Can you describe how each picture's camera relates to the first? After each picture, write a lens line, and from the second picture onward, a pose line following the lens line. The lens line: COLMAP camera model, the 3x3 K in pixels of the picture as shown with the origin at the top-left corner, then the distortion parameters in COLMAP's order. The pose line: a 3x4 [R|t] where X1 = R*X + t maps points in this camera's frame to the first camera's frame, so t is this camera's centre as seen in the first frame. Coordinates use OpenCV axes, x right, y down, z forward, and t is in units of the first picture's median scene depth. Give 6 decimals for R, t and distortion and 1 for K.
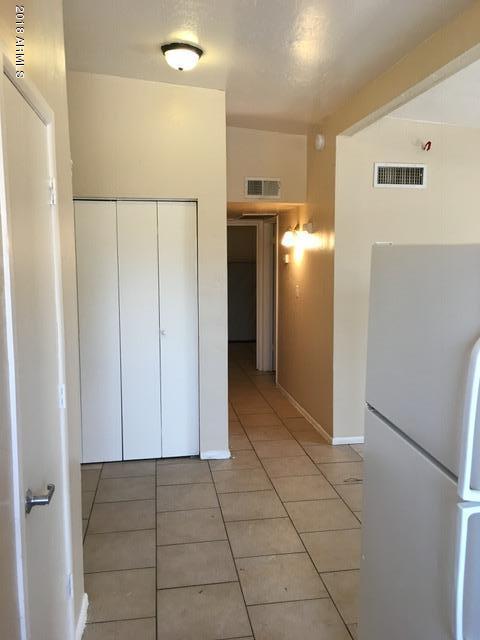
lens RADIAL K [[553.2, 0, 236.3], [0, 553.2, 315.0], [0, 0, 1]] dist [0.071408, -0.096123]
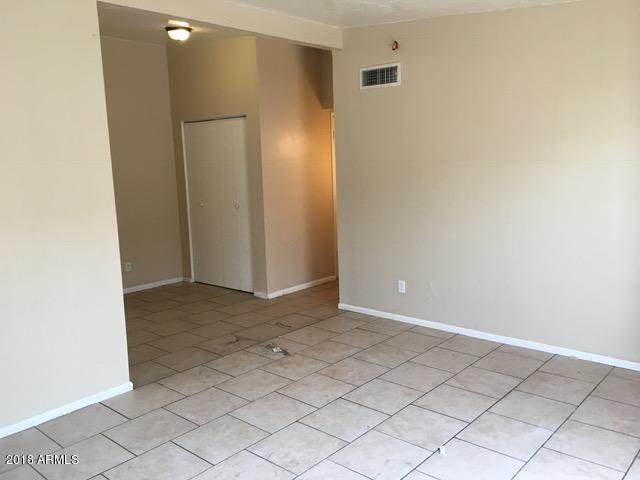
lens RADIAL K [[553.2, 0, 321.0], [0, 553.2, 242.8], [0, 0, 1]] dist [0.071408, -0.096123]
pose [[0.638357, 0.101984, -0.762955, 1.093666], [-0.052646, 0.994648, 0.088905, -0.015465], [0.767938, -0.016587, 0.640309, 0.204617]]
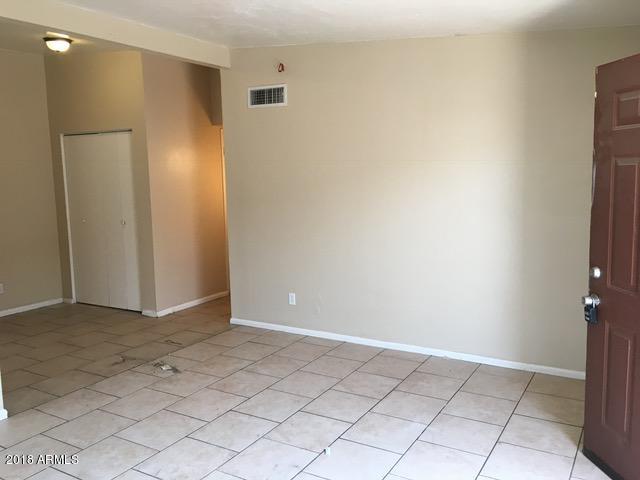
lens RADIAL K [[553.2, 0, 321.0], [0, 553.2, 237.2], [0, 0, 1]] dist [0.071408, -0.096123]
pose [[0.772285, 0.063907, -0.632053, 1.118153], [-0.048427, 0.997955, 0.041732, -0.015545], [0.633427, -0.001620, 0.773801, 0.192026]]
